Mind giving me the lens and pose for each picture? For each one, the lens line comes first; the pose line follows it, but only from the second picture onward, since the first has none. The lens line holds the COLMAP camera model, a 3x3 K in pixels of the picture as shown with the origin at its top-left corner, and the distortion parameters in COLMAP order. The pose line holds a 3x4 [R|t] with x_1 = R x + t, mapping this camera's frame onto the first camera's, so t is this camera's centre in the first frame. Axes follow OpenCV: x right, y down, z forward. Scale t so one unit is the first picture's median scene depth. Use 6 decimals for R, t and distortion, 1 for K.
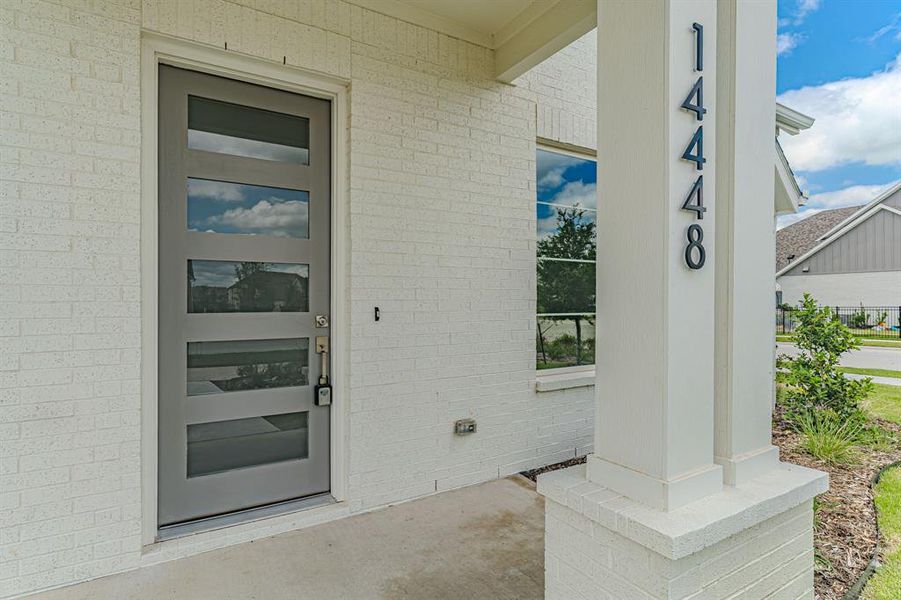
lens RADIAL K [[462.7, 0, 455.8], [0, 462.7, 302.9], [0, 0, 1]] dist [-0.002911, -0.001232]
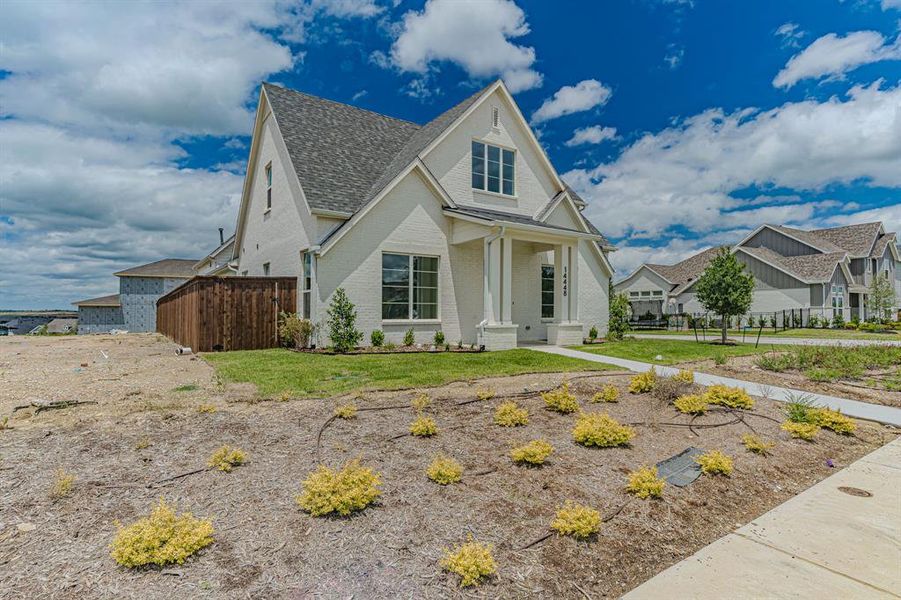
lens RADIAL K [[462.7, 0, 455.8], [0, 462.7, 302.9], [0, 0, 1]] dist [-0.002911, -0.001232]
pose [[0.997843, 0.001663, 0.065625, -1.110361], [0.000254, 0.999574, -0.029195, 0.174160], [-0.065645, 0.029148, 0.997417, -3.969230]]
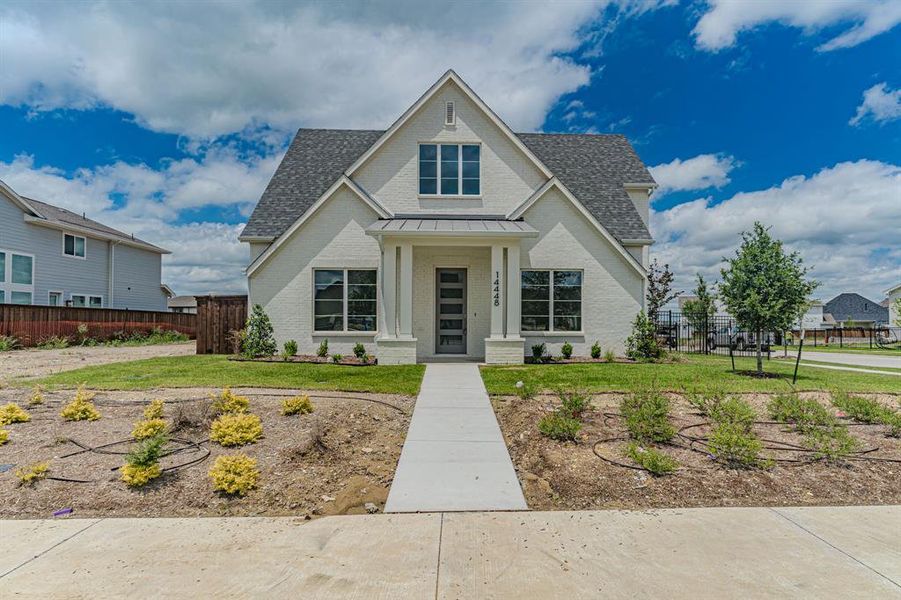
lens RADIAL K [[462.7, 0, 455.8], [0, 462.7, 302.9], [0, 0, 1]] dist [-0.002911, -0.001232]
pose [[0.869299, -0.016696, -0.494005, 1.867092], [-0.006483, 0.998958, -0.045170, 0.122167], [0.494244, 0.042469, 0.868285, -2.992671]]
